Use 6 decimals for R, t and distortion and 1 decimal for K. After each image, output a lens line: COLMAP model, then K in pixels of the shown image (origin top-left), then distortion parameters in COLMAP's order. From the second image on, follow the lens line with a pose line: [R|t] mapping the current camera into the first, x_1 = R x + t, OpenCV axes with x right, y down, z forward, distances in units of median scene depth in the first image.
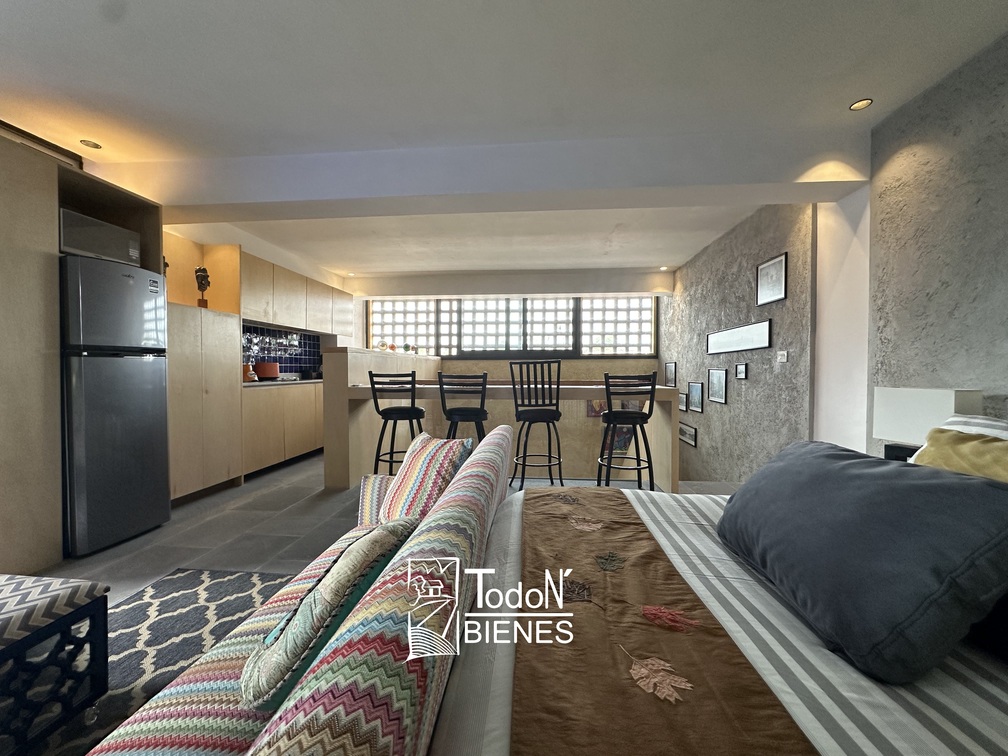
lens RADIAL K [[402.0, 0, 503.0], [0, 402.0, 377.3], [0, 0, 1]] dist [-0.003593, 0.001777]
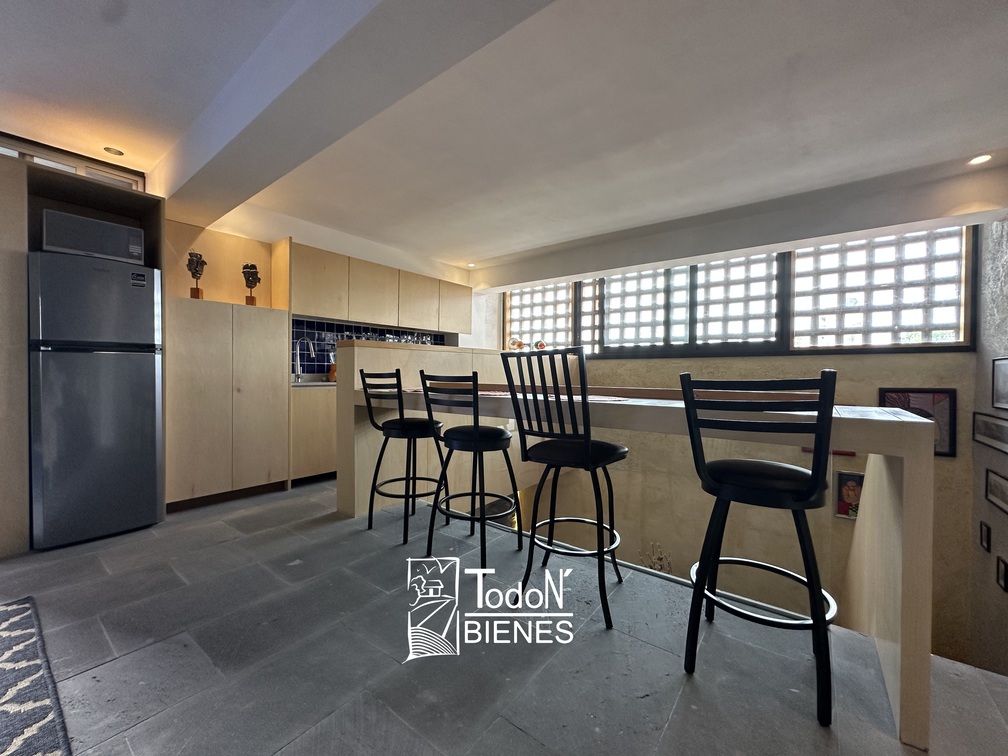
lens RADIAL K [[402.0, 0, 506.9], [0, 402.0, 375.8], [0, 0, 1]] dist [-0.003593, 0.001777]
pose [[0.844329, 0.009278, -0.535745, 0.155151], [-0.017806, 0.999784, -0.010749, -0.000184], [0.535530, 0.018615, 0.844311, 0.254815]]
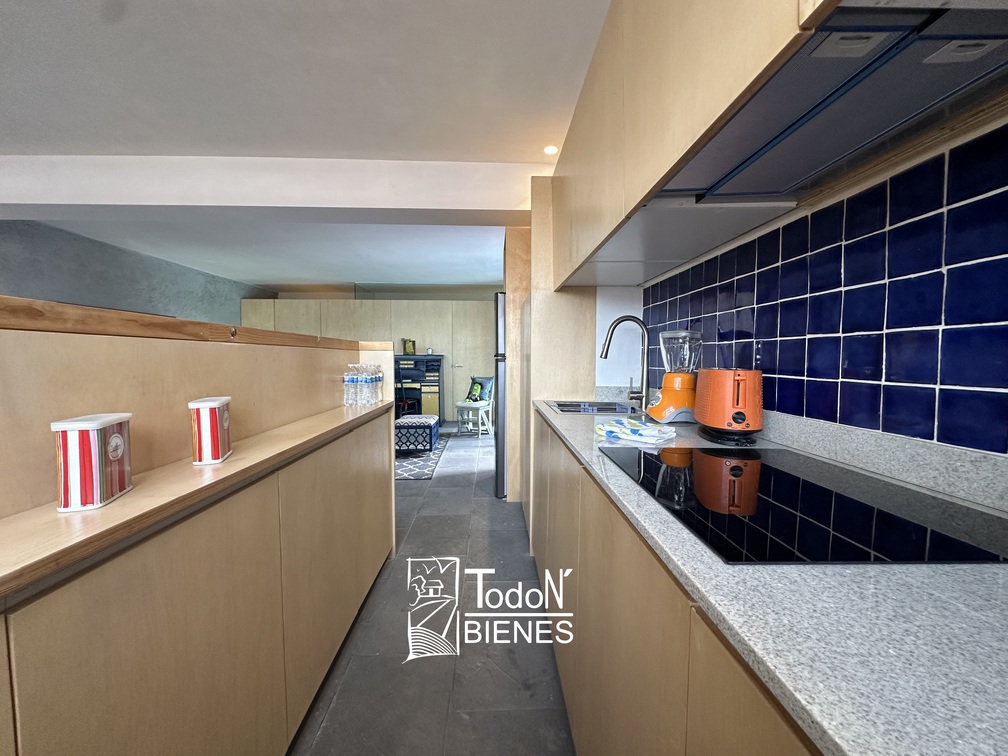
lens RADIAL K [[402.0, 0, 501.9], [0, 402.0, 376.0], [0, 0, 1]] dist [-0.003593, 0.001777]
pose [[-0.993910, 0.004688, -0.110097, -0.283615], [-0.002784, 0.997707, 0.067621, -0.033839], [0.110162, 0.067516, -0.991618, 0.864818]]
